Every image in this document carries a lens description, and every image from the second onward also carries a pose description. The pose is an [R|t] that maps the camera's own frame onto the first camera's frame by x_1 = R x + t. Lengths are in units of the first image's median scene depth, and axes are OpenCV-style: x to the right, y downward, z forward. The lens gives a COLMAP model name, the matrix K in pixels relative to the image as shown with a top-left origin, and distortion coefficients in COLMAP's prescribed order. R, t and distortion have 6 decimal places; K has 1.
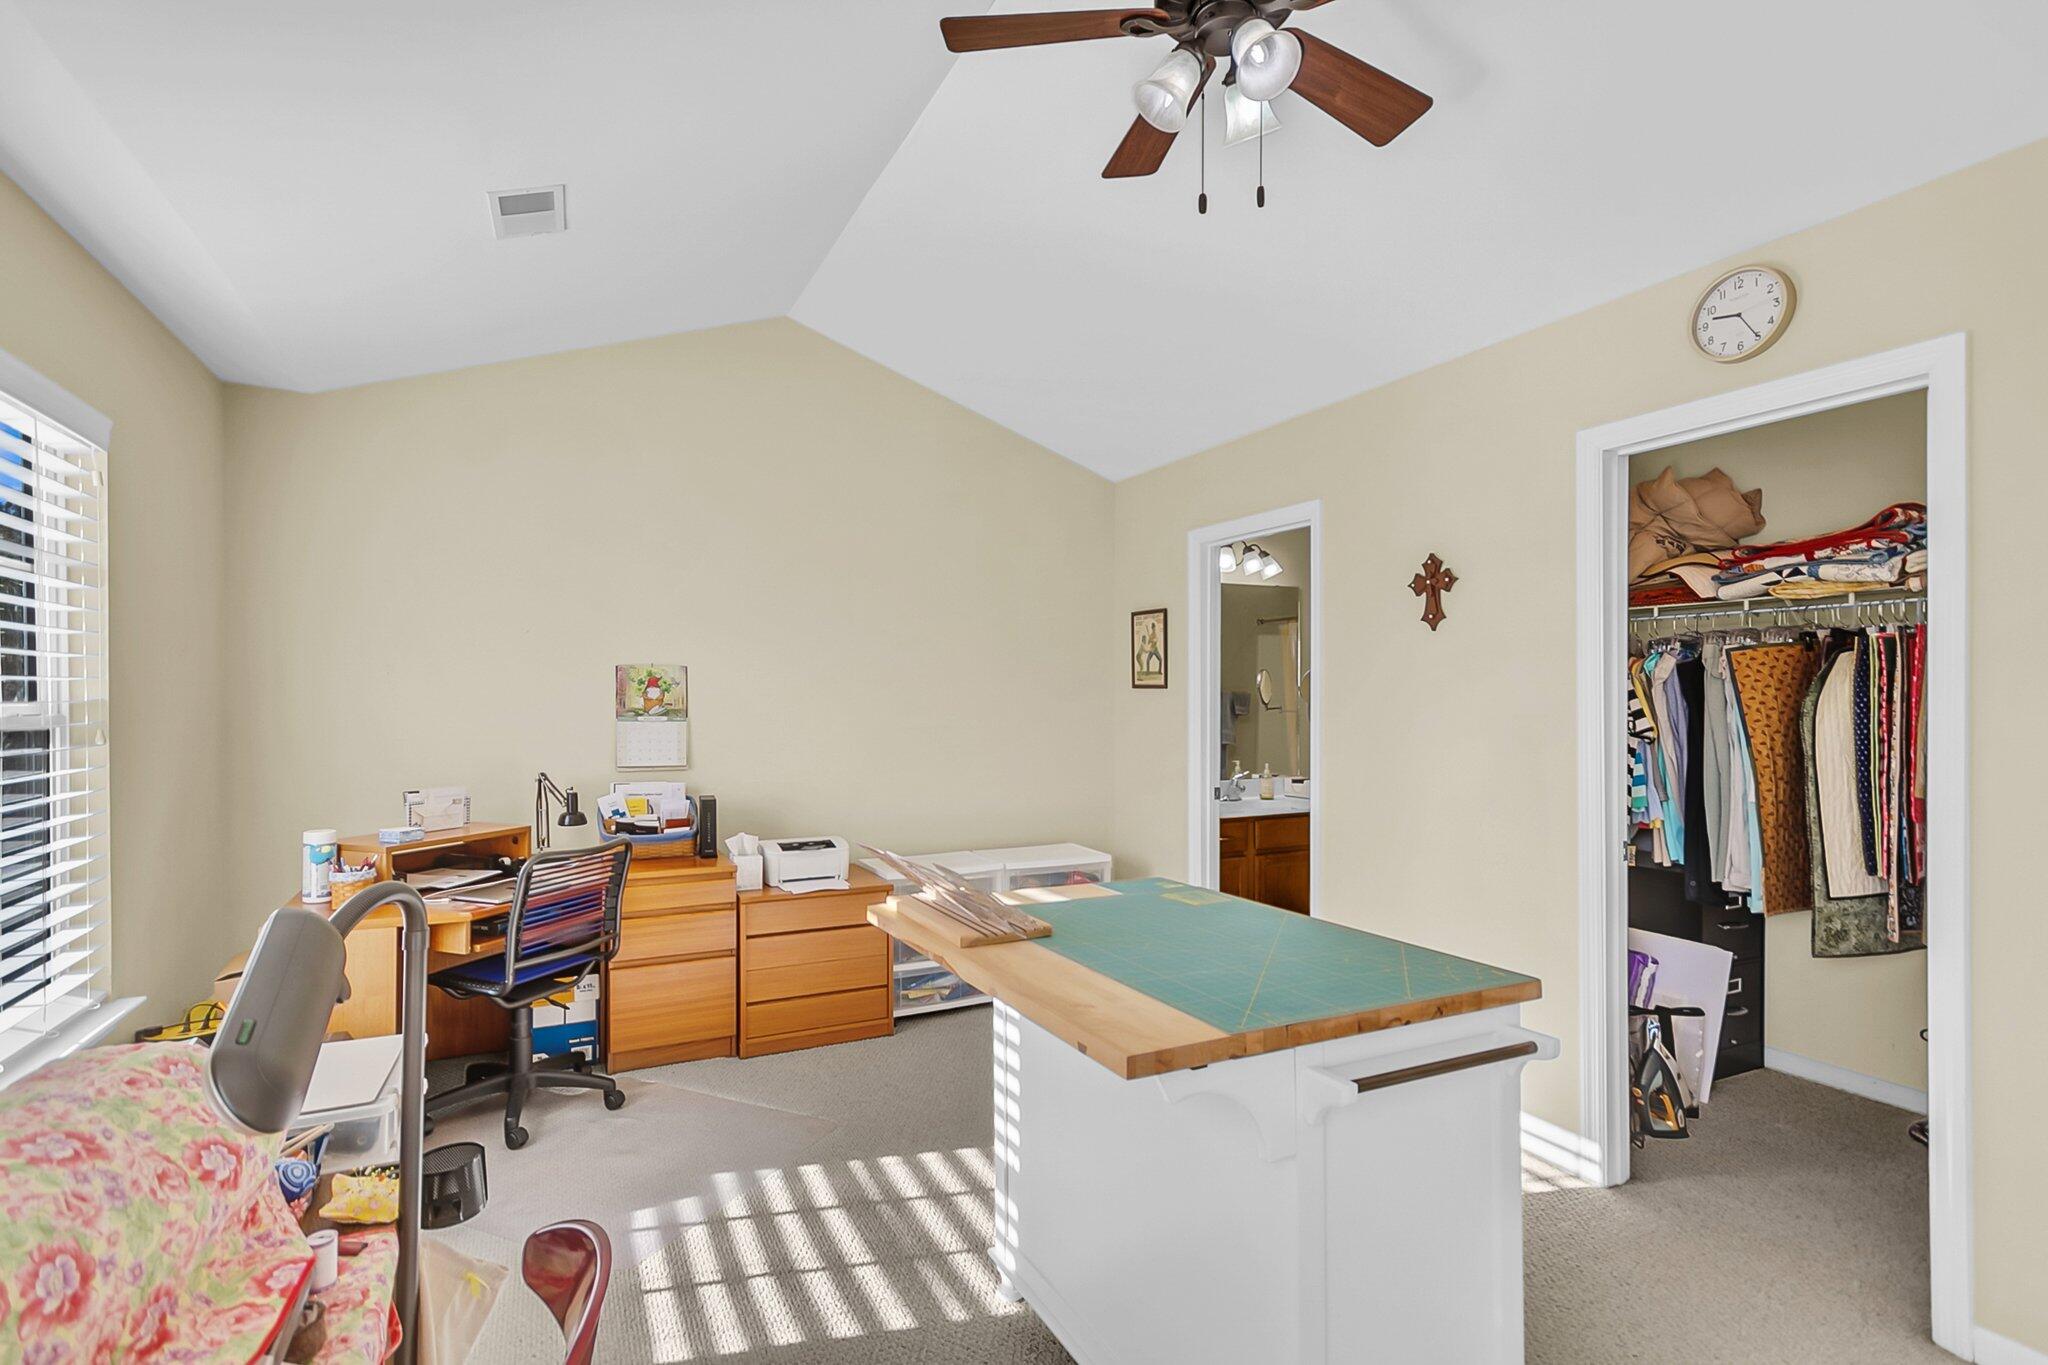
lens RADIAL K [[1007.0, 0, 1022.7], [0, 1007.0, 697.9], [0, 0, 1]] dist [0.014168, 0.000049]
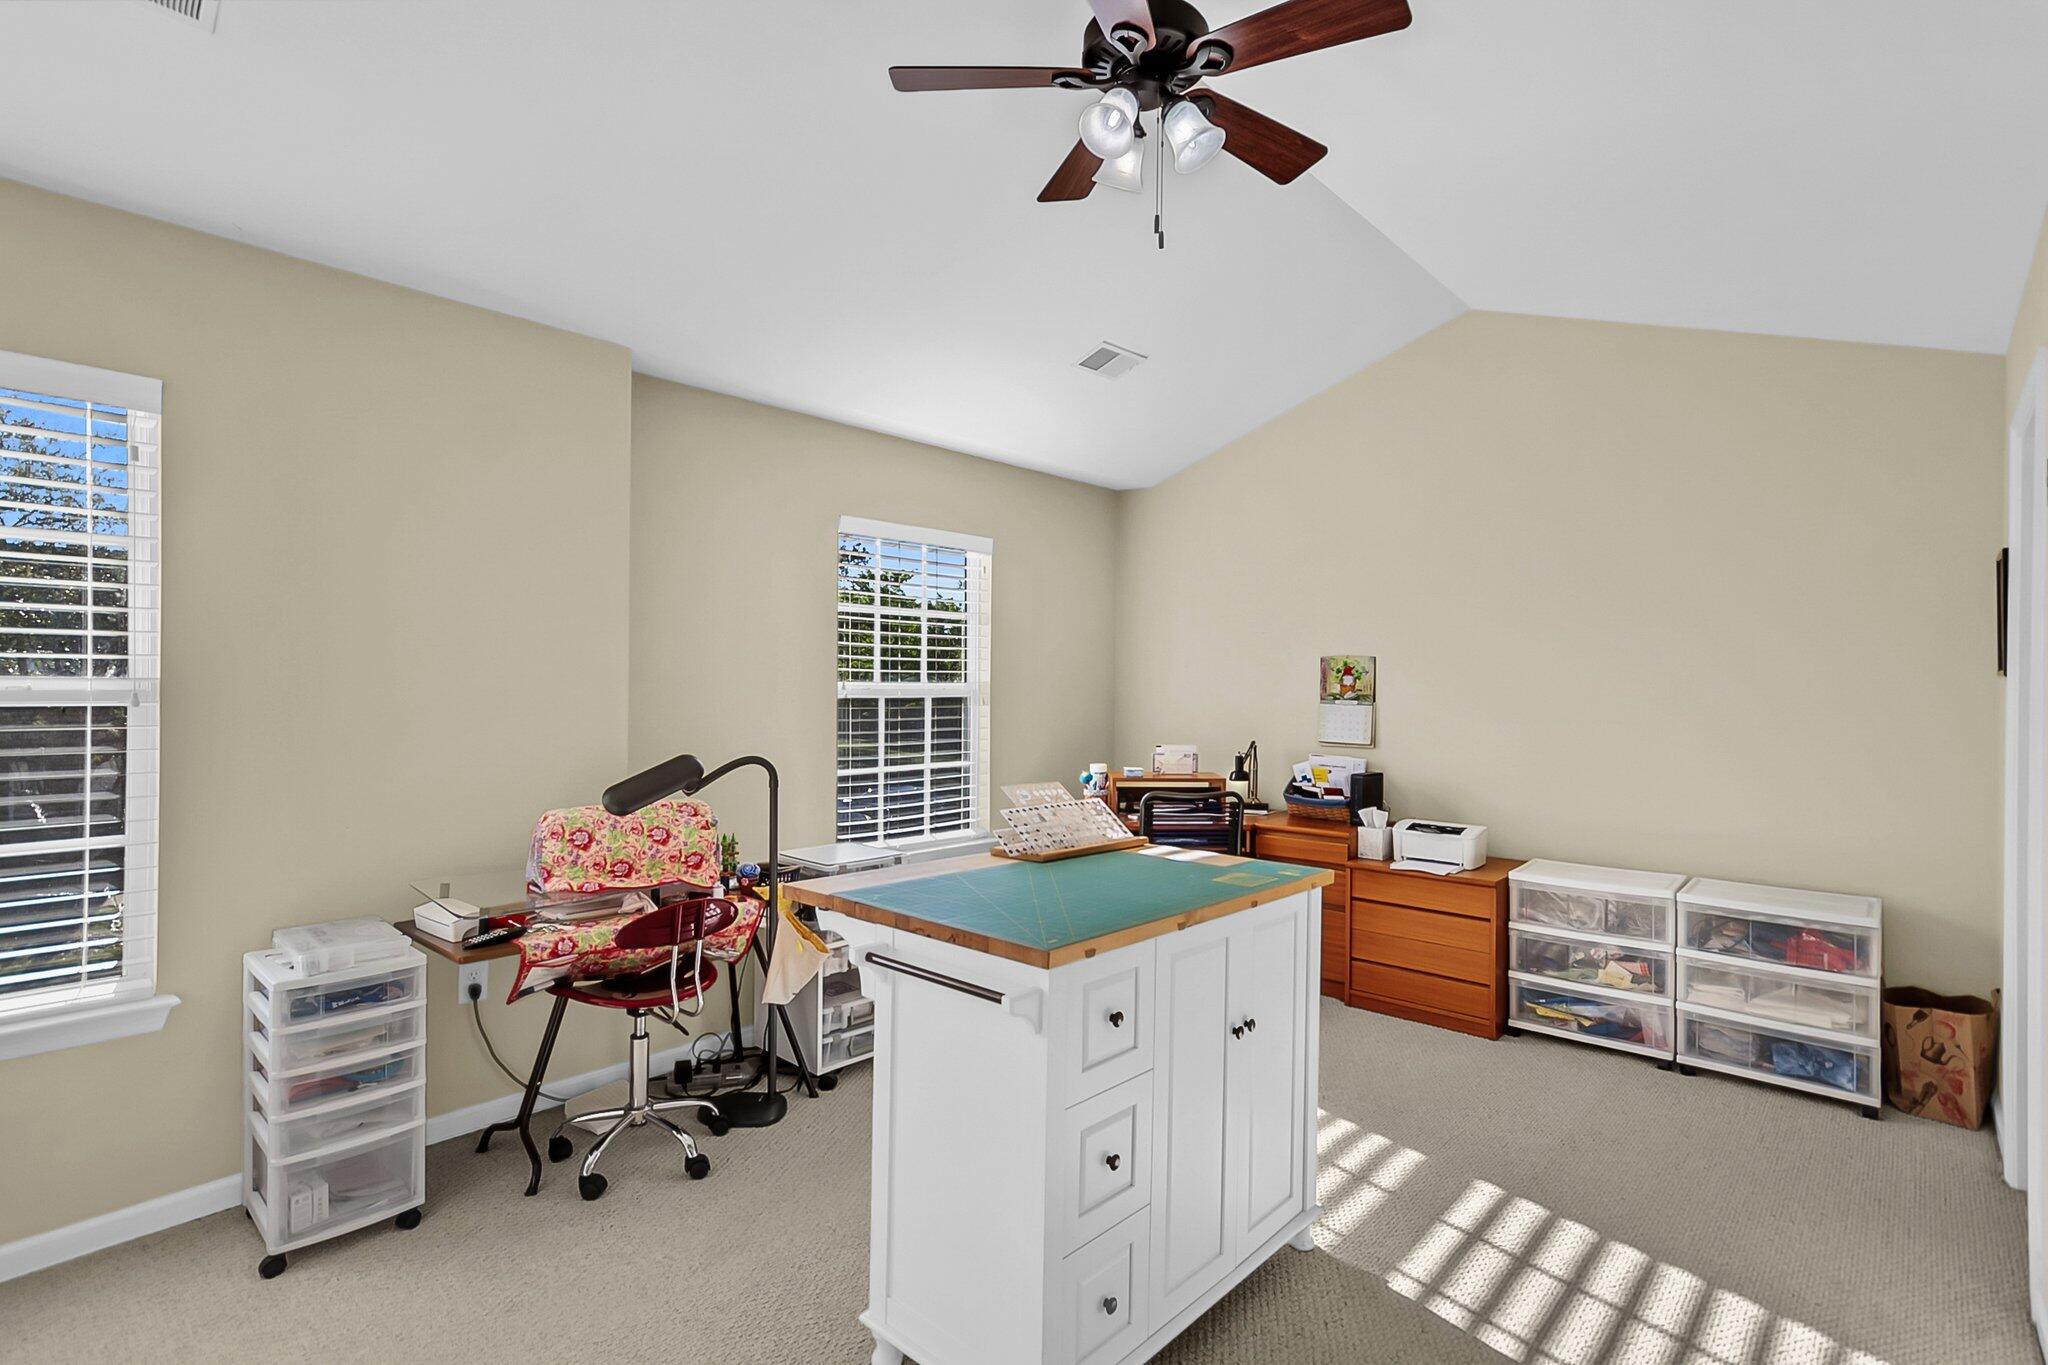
lens RADIAL K [[1007.0, 0, 1023.6], [0, 1007.0, 676.4], [0, 0, 1]] dist [0.014168, 0.000049]
pose [[0.360633, 0.000164, -0.932708, 0.590523], [-0.010389, 0.999939, -0.003841, -0.001024], [0.932650, 0.011075, 0.360612, 0.231648]]
